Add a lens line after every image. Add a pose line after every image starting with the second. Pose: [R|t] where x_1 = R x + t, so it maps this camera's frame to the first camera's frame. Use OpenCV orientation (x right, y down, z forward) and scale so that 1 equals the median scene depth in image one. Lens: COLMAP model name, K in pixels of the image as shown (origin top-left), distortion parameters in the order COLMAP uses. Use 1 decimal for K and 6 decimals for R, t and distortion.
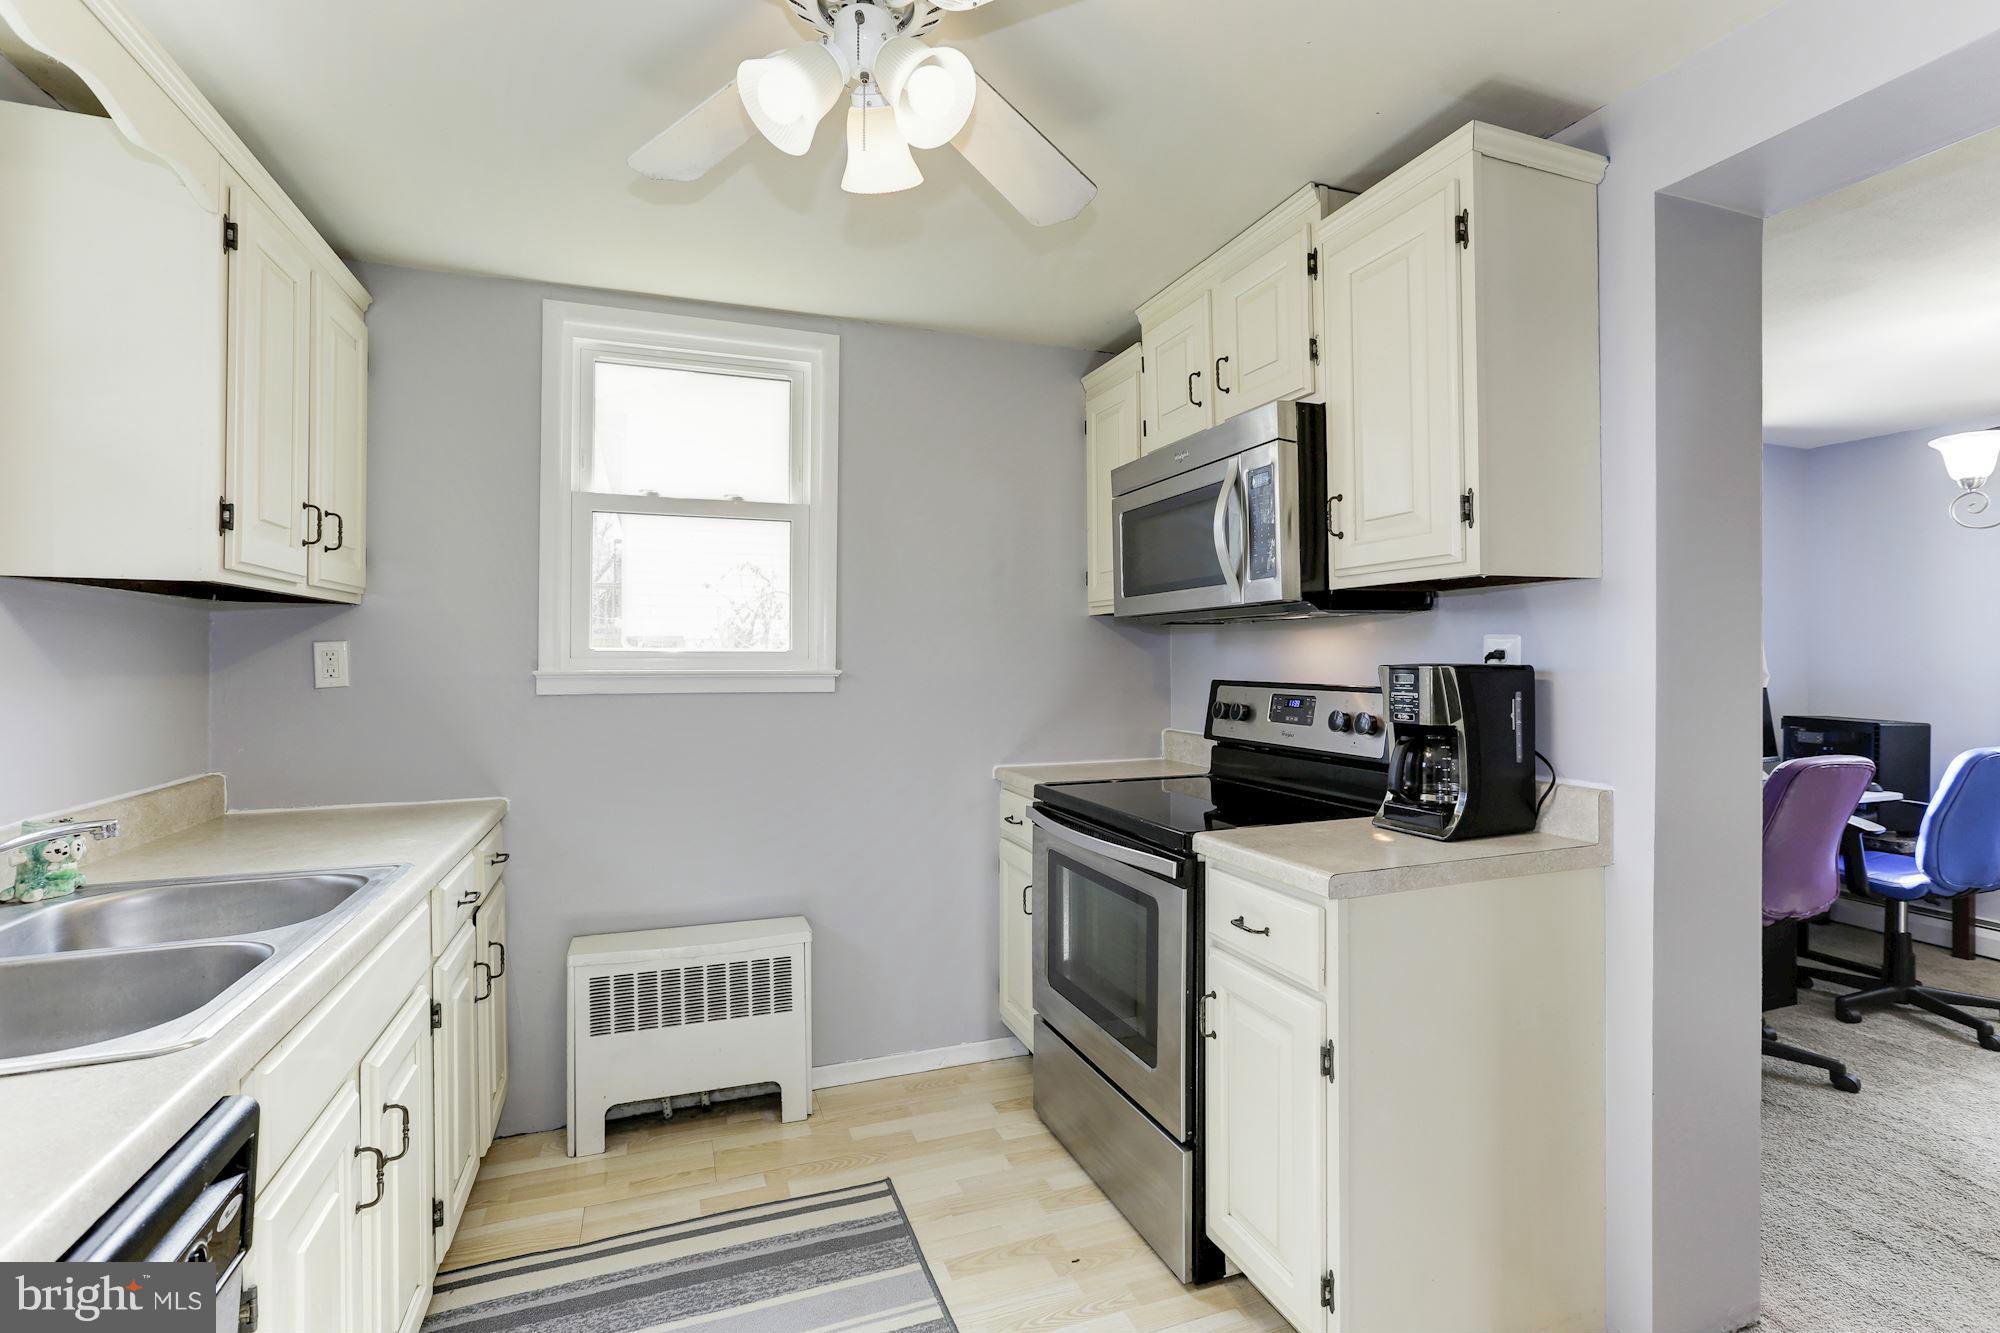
lens RADIAL K [[918.5, 0, 1001.6], [0, 918.5, 653.2], [0, 0, 1]] dist [-0.019567, 0.012631]
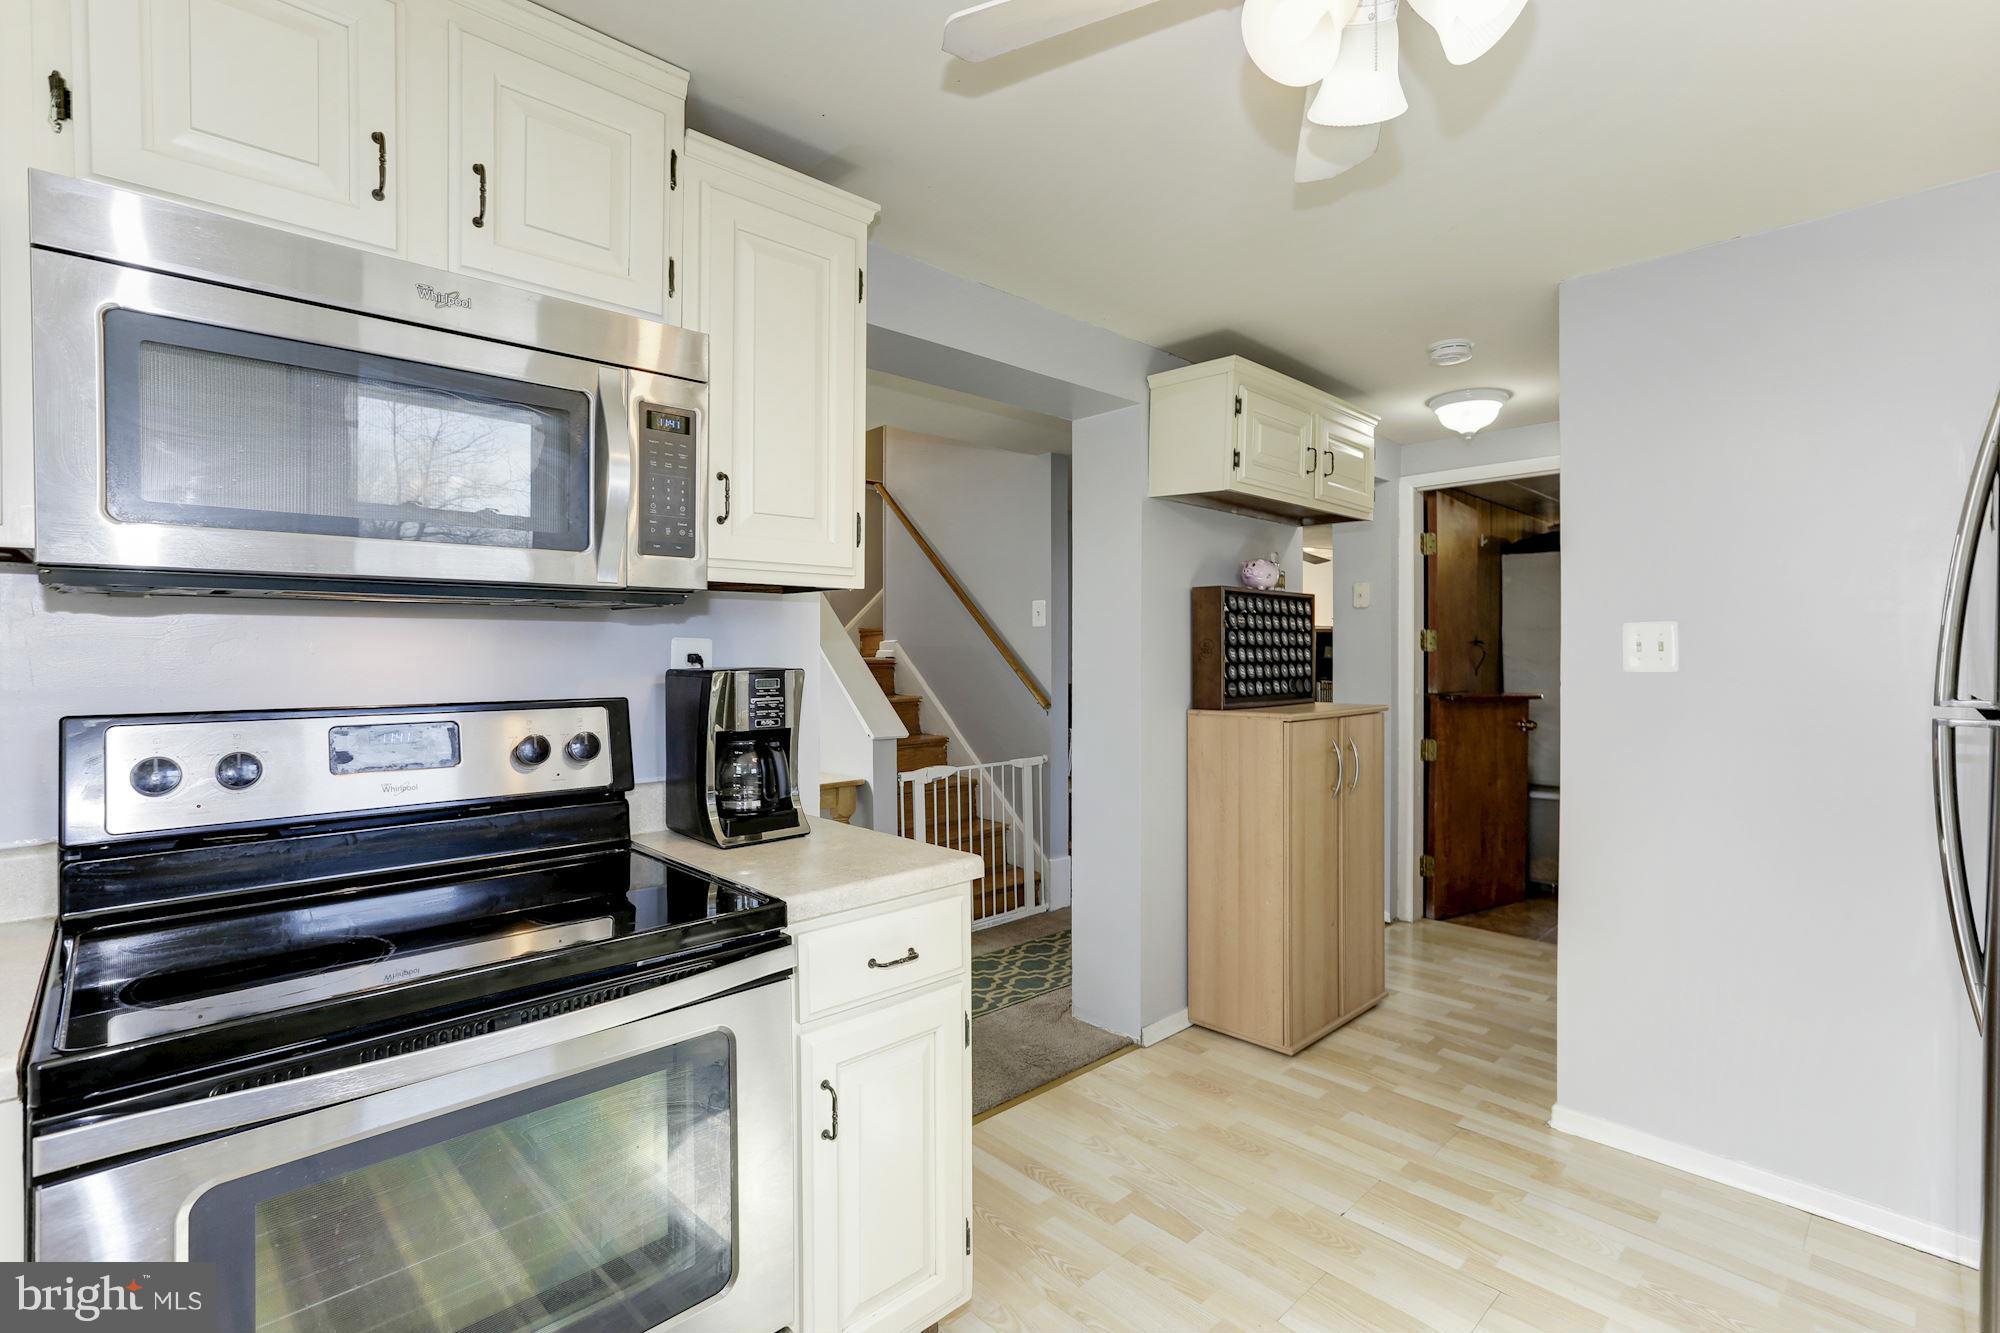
lens RADIAL K [[918.5, 0, 1005.8], [0, 918.5, 662.5], [0, 0, 1]] dist [-0.019567, 0.012631]
pose [[-0.412337, -0.008180, 0.910995, -0.427923], [-0.003457, 0.999967, 0.007414, -0.002354], [-0.911025, -0.000092, -0.412352, 0.901446]]
